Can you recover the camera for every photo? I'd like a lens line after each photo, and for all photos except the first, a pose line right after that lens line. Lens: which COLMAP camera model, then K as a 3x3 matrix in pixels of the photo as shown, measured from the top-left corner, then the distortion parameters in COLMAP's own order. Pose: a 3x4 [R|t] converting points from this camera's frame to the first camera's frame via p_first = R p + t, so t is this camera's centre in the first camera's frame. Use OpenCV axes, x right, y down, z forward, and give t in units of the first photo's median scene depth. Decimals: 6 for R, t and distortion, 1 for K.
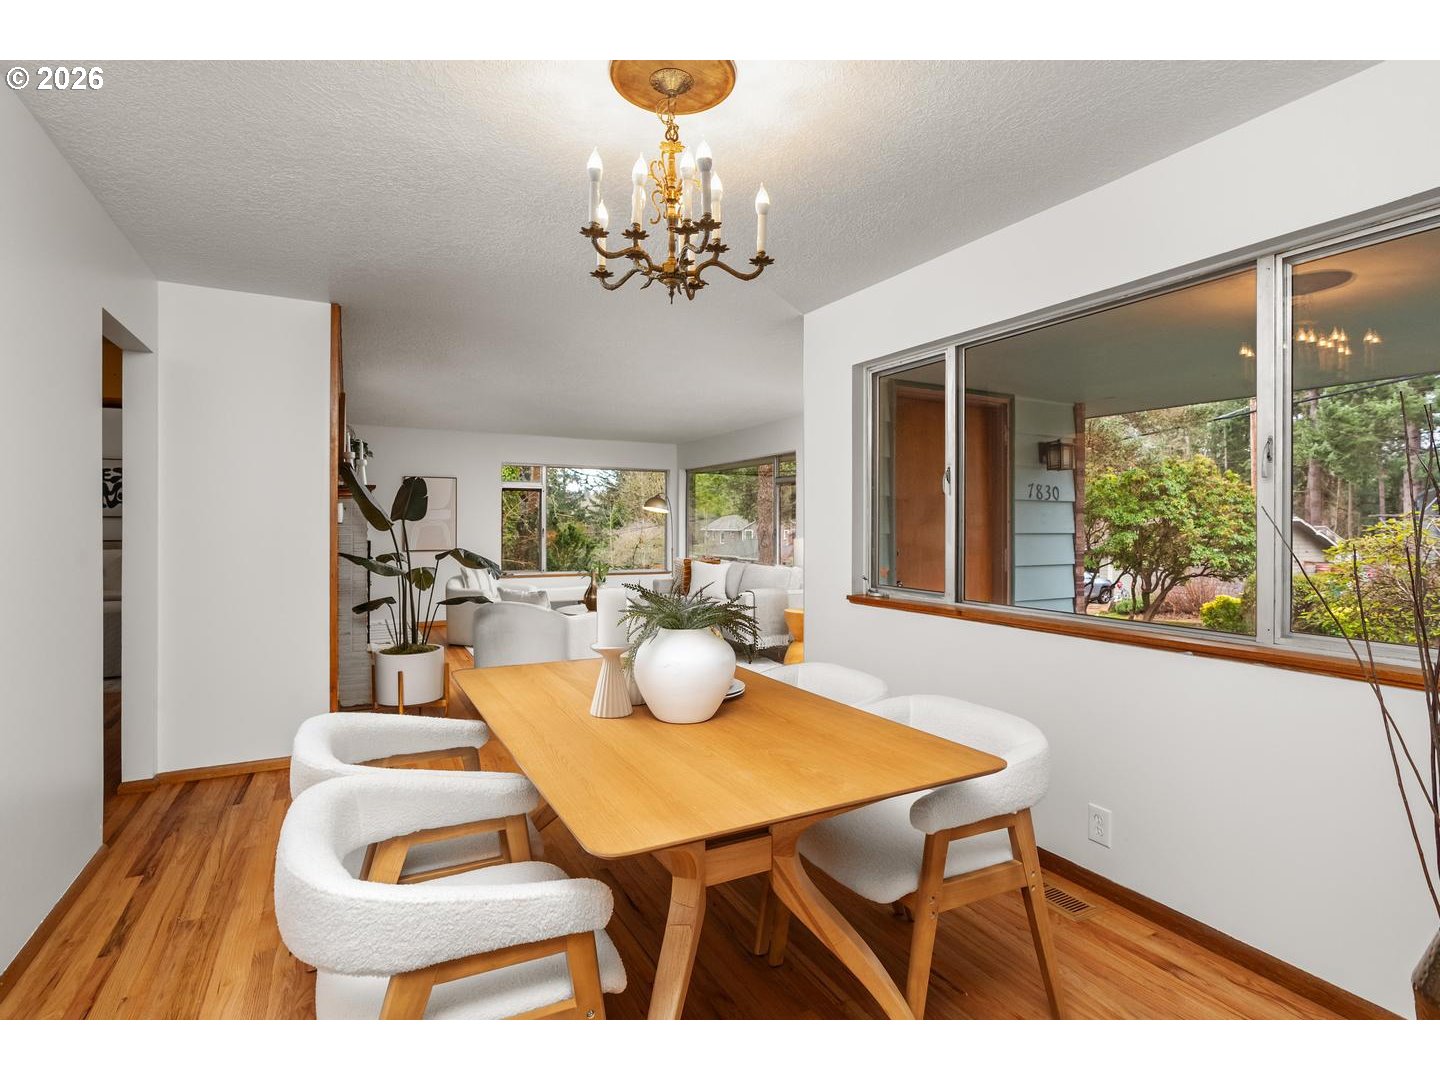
lens RADIAL K [[704.2, 0, 724.8], [0, 704.2, 526.6], [0, 0, 1]] dist [-0.005554, -0.000221]
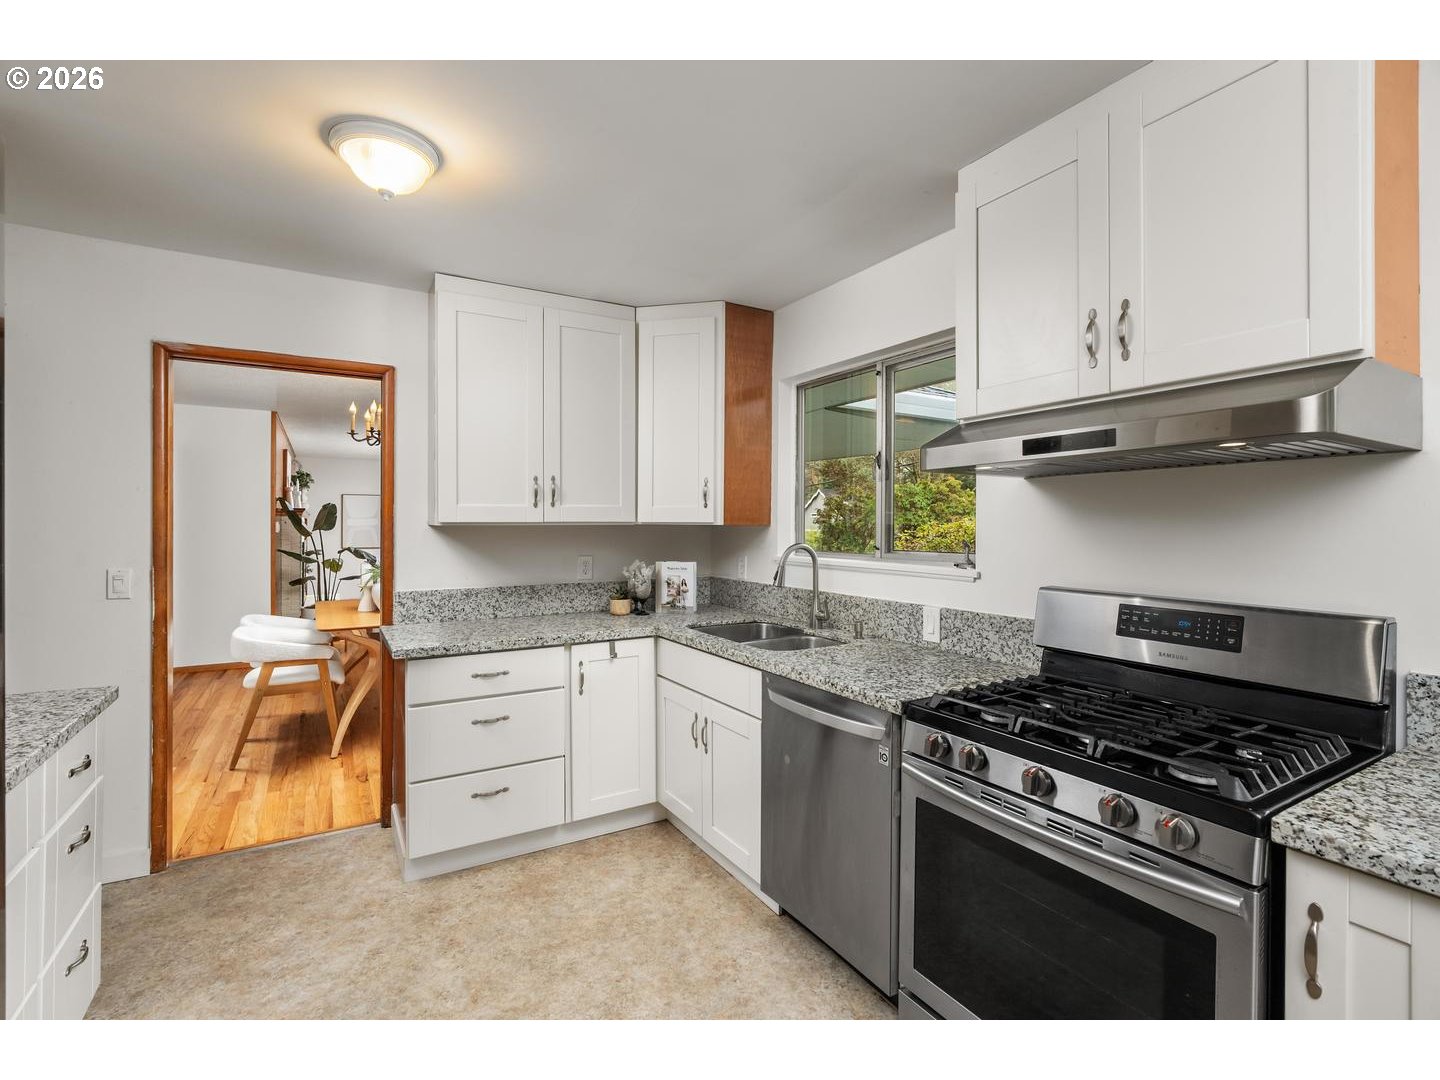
lens RADIAL K [[667.4, 0, 720.8], [0, 667.4, 532.2], [0, 0, 1]] dist [-0.001335, 0.001418]
pose [[0.999208, -0.001498, 0.039755, 0.429025], [0.001216, 0.999974, 0.007112, -0.014863], [-0.039765, -0.007058, 0.999184, -0.620200]]
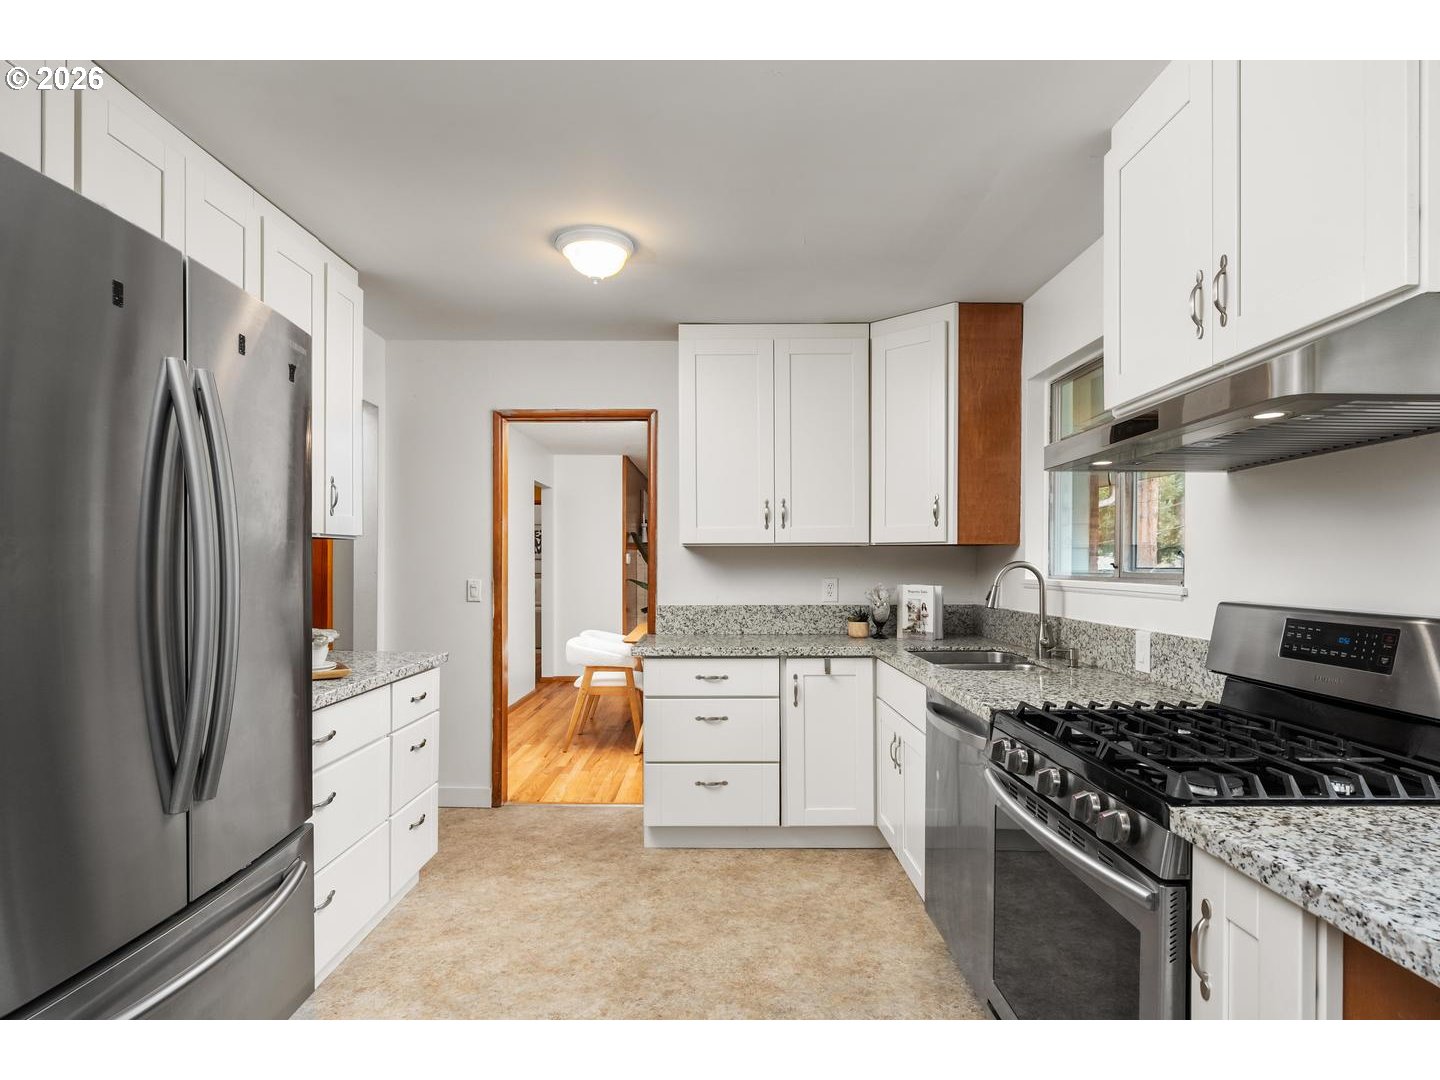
lens RADIAL K [[770.4, 0, 722.1], [0, 770.4, 575.9], [0, 0, 1]] dist [0.000121, 0.001349]
pose [[0.885102, 0.004284, -0.465378, 0.602756], [0.001005, 0.999938, 0.011117, 0.004543], [0.465396, -0.010308, 0.885042, -0.688197]]
